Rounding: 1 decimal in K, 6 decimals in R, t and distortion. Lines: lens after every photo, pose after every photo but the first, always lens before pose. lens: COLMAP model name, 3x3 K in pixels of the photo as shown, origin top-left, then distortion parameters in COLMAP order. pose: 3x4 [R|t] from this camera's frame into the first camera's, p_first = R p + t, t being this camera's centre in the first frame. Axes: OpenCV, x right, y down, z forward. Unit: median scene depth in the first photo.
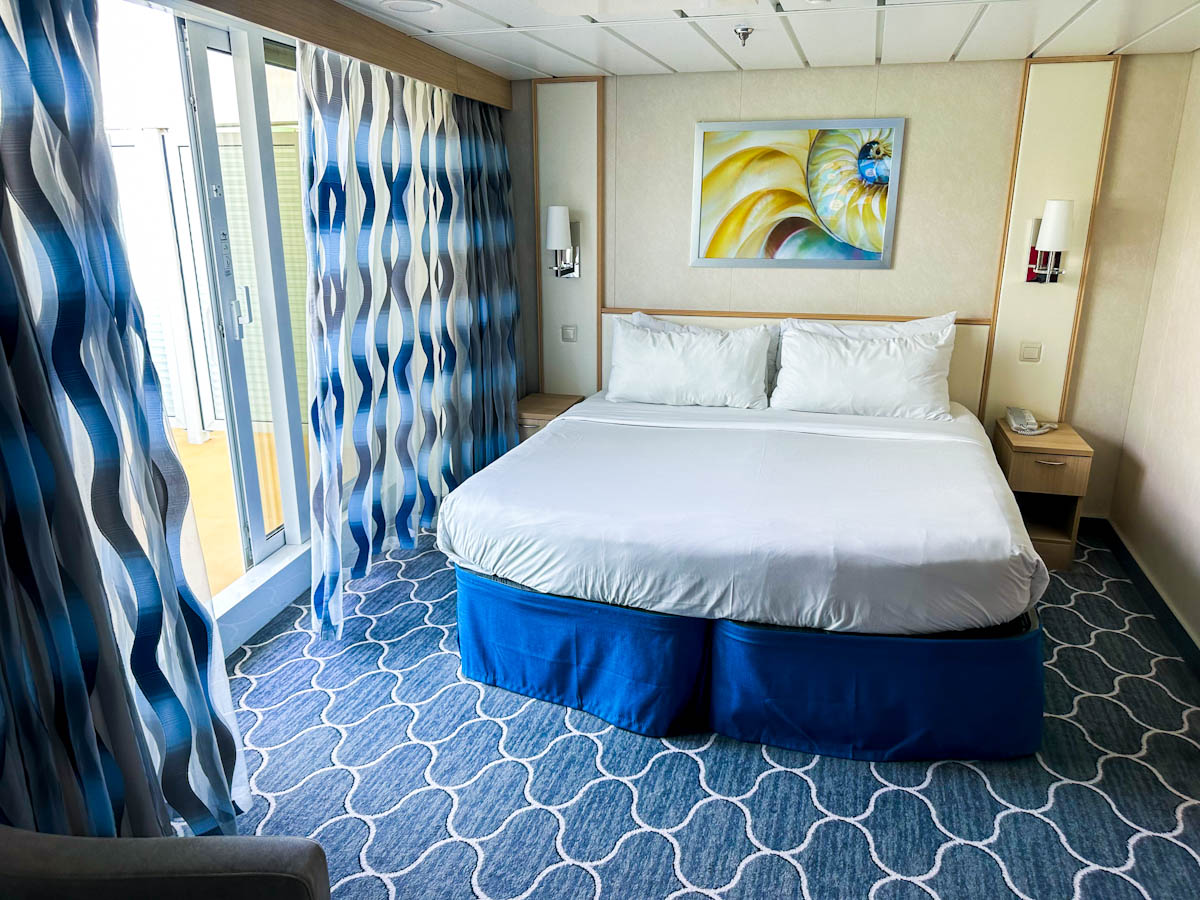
lens RADIAL K [[846.1, 0, 600.0], [0, 846.1, 450.0], [0, 0, 1]] dist [0.000365, -0.000086]
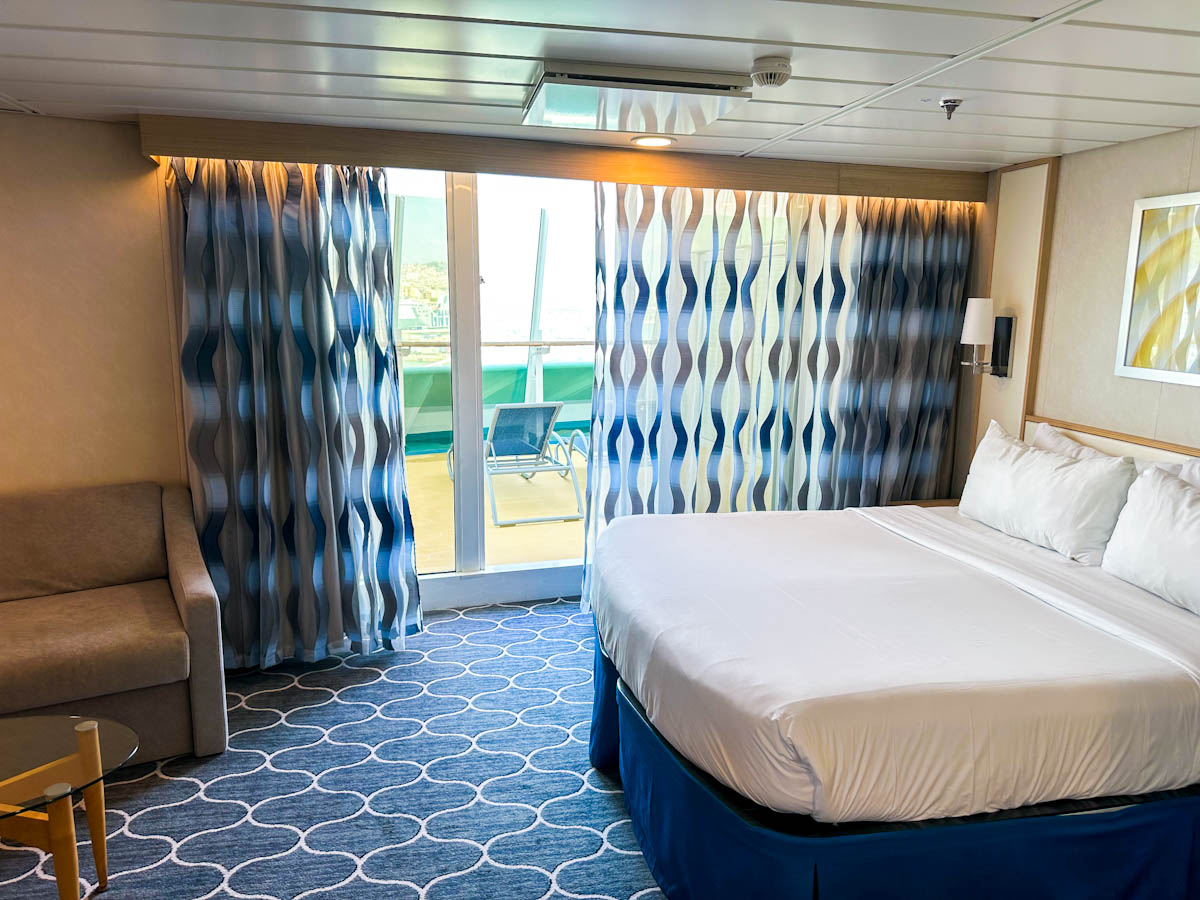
lens RADIAL K [[834.4, 0, 600.3], [0, 834.4, 431.7], [0, 0, 1]] dist [-0.001274, -0.000491]
pose [[0.482086, 0.152438, -0.862760, 0.610417], [-0.256748, 0.966095, 0.027232, -0.071634], [0.837659, 0.208384, 0.504879, 0.239023]]
